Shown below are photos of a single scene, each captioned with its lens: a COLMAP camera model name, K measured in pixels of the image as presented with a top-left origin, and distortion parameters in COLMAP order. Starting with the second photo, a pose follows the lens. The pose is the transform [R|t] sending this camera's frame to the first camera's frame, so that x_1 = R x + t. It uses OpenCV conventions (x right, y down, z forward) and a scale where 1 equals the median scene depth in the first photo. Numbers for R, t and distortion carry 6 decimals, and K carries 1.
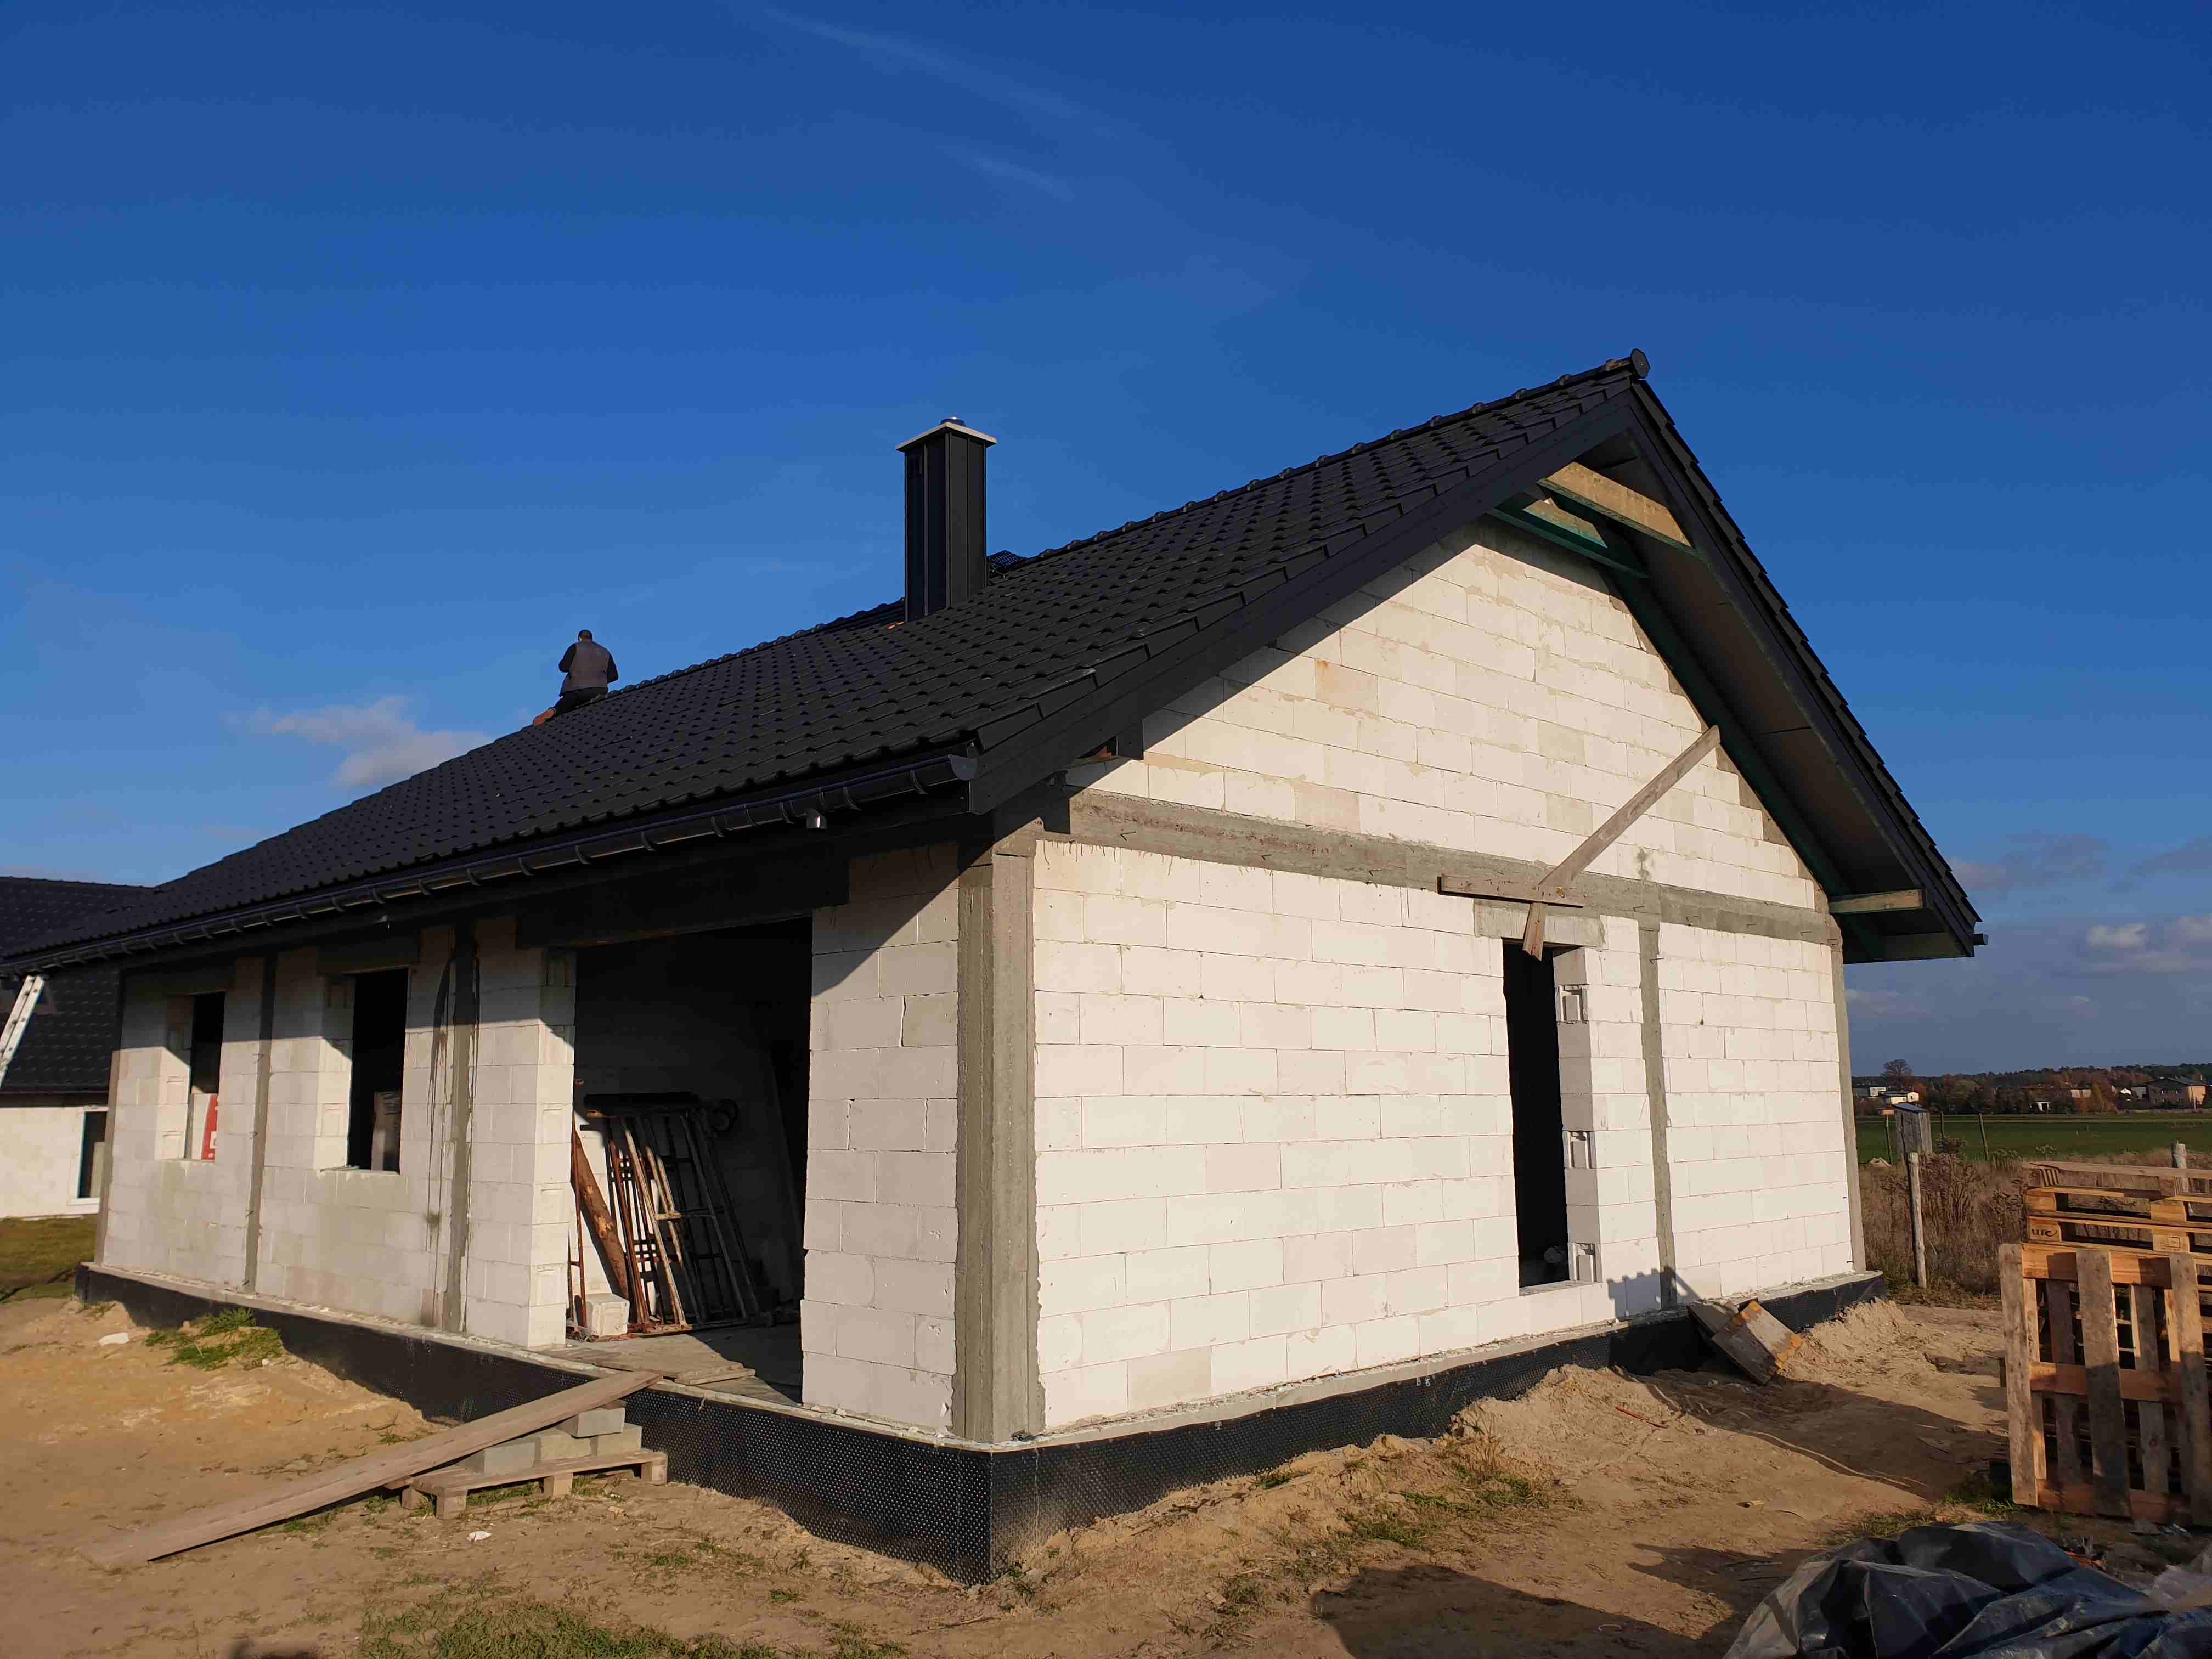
lens RADIAL K [[1713.6, 0, 1096.8], [0, 1713.6, 834.9], [0, 0, 1]] dist [0.033349, -0.023356]
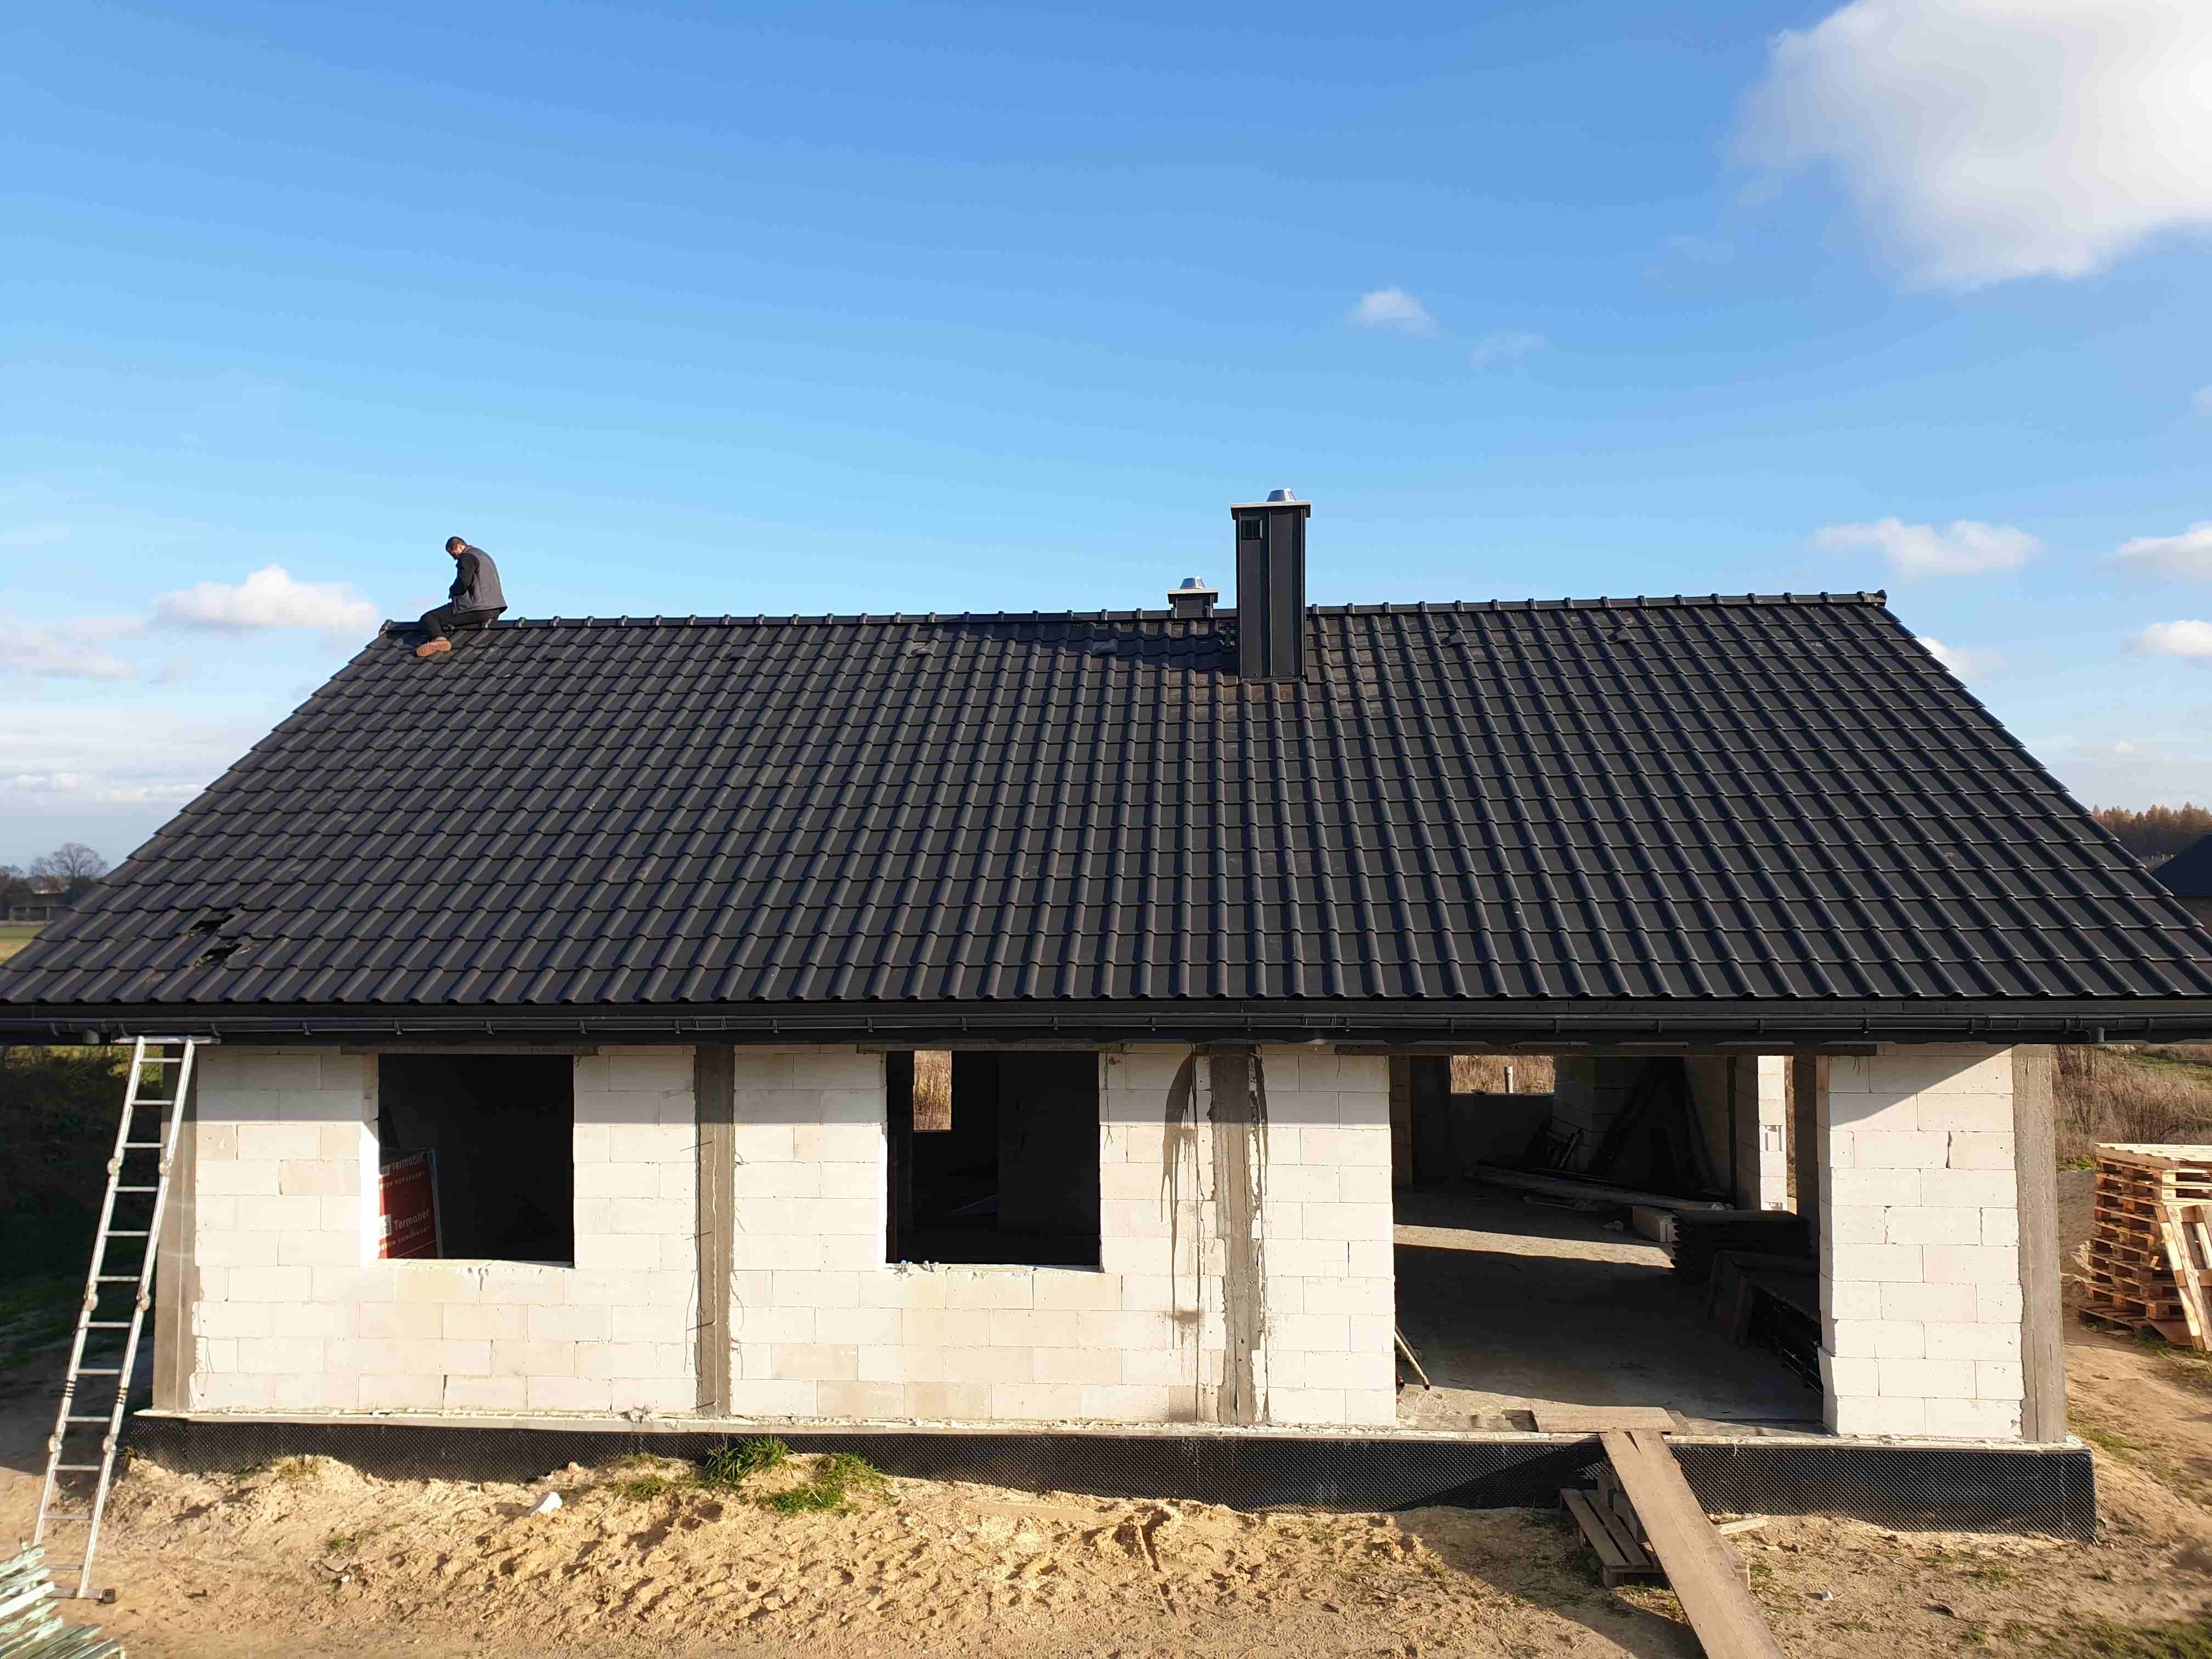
lens RADIAL K [[1713.6, 0, 1106.1], [0, 1713.6, 827.3], [0, 0, 1]] dist [0.033349, -0.023356]
pose [[0.750434, 0.036148, 0.659956, -1.112957], [-0.100076, 0.993206, 0.059394, -0.115126], [-0.653325, -0.110617, 0.748953, 0.324743]]
